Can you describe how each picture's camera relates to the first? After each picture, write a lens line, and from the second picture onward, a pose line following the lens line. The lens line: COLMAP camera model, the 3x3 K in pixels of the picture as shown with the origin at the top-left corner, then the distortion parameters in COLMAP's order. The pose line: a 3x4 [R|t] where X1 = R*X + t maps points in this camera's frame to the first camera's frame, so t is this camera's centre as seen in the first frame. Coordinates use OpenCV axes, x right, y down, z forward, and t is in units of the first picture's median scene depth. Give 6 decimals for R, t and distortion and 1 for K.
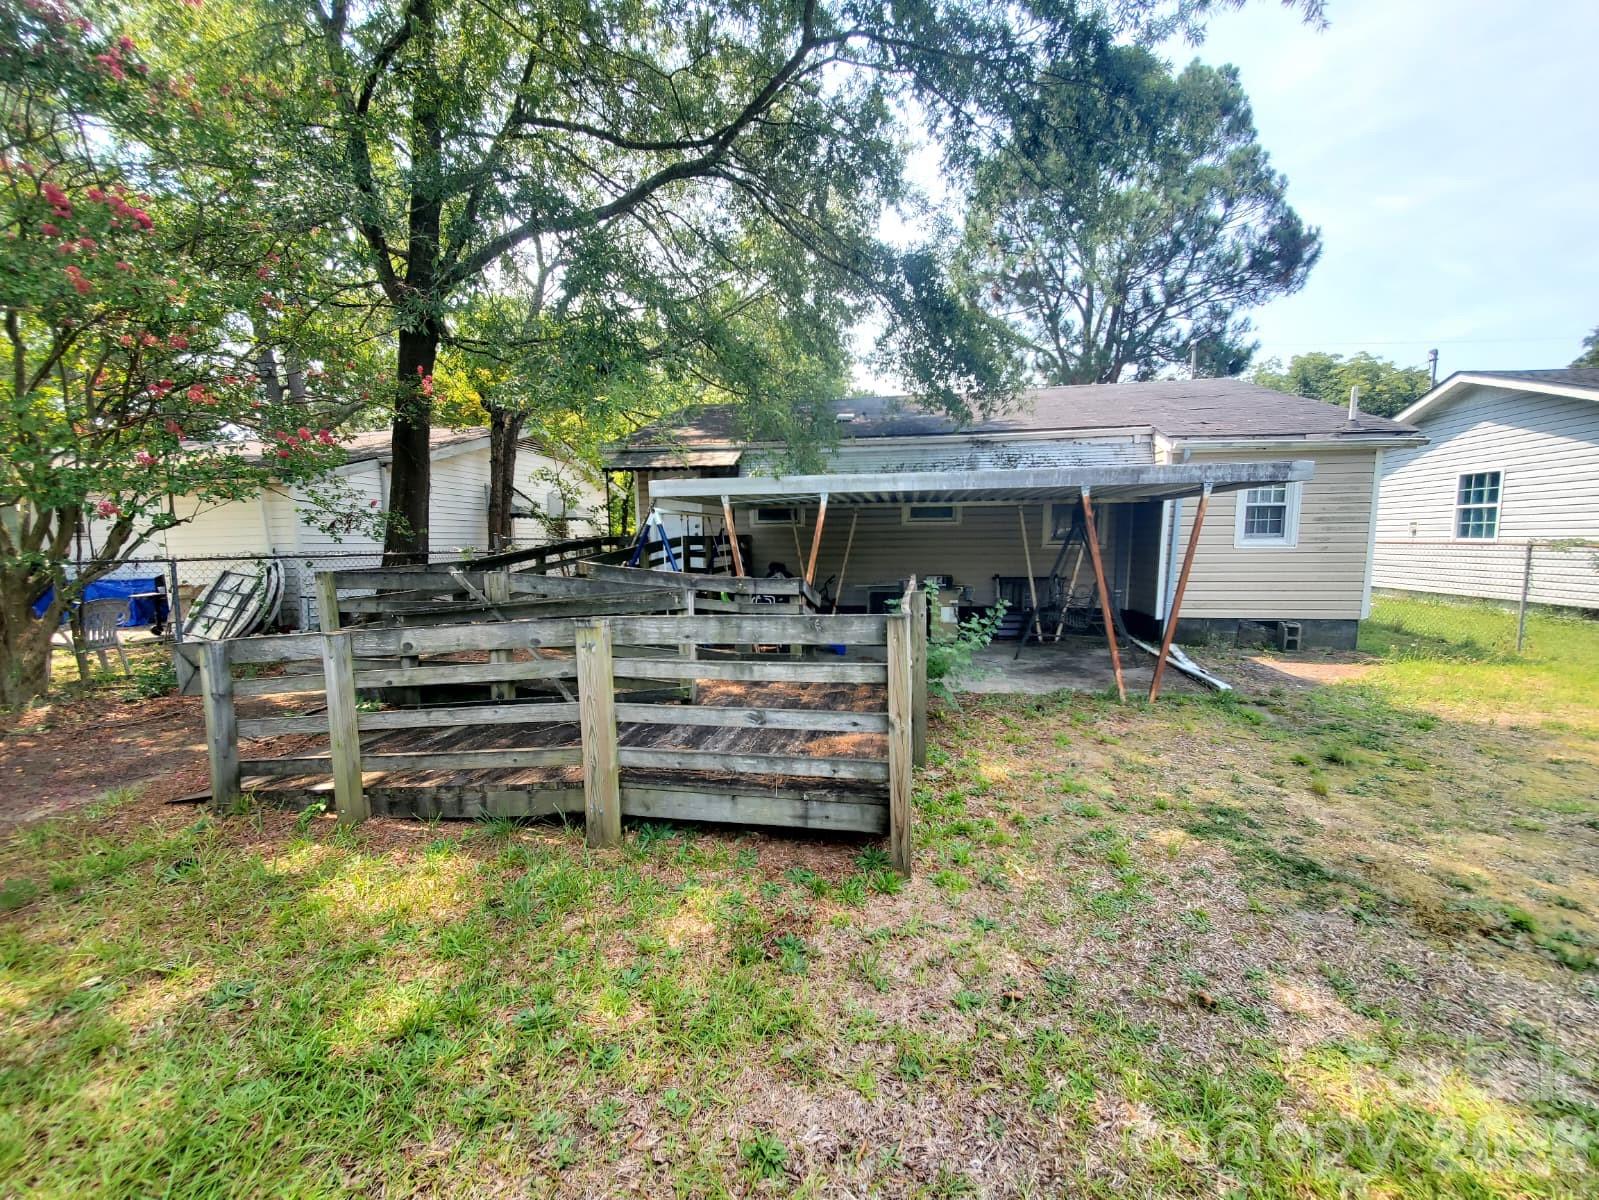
lens RADIAL K [[640.0, 0, 795.8], [0, 640.0, 610.9], [0, 0, 1]] dist [-0.000241, -0.000041]
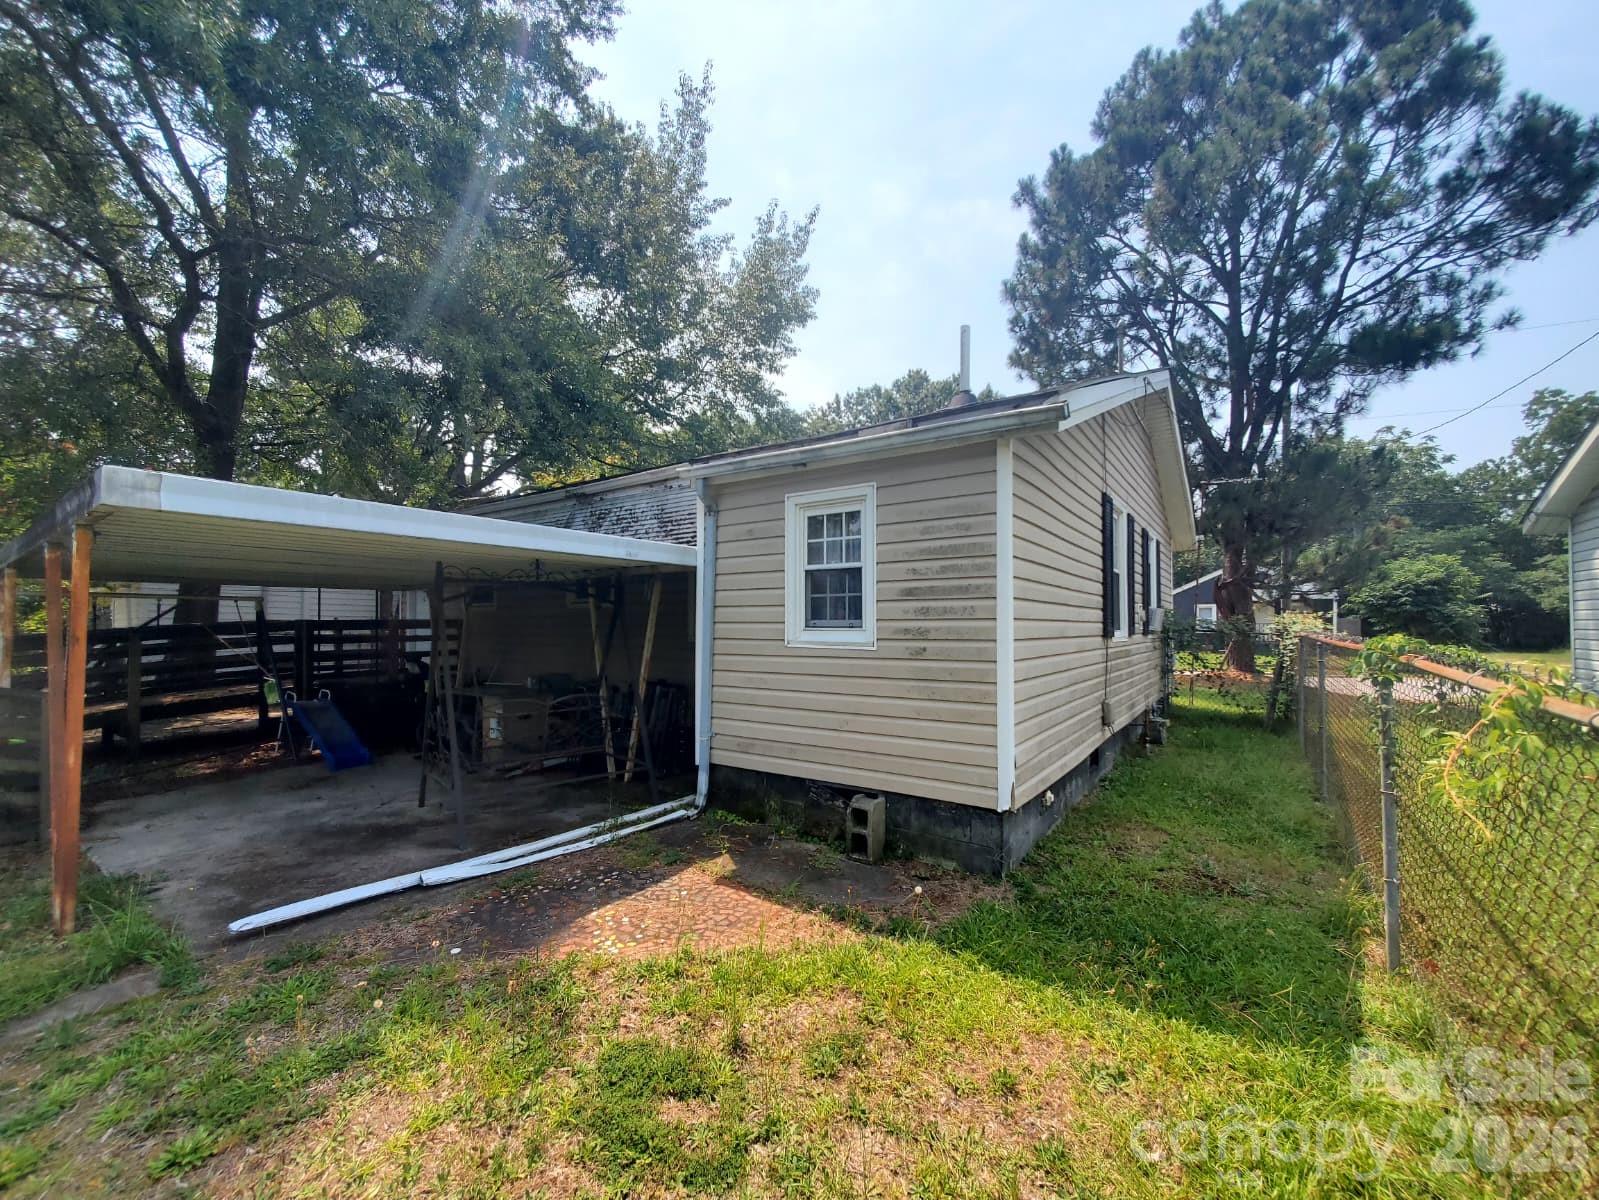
lens RADIAL K [[640.0, 0, 795.8], [0, 640.0, 610.9], [0, 0, 1]] dist [-0.000241, -0.000041]
pose [[0.909201, 0.001935, -0.416354, 0.925077], [-0.055007, 0.991782, -0.115510, -0.065231], [0.412709, 0.127924, 0.901835, 0.506536]]
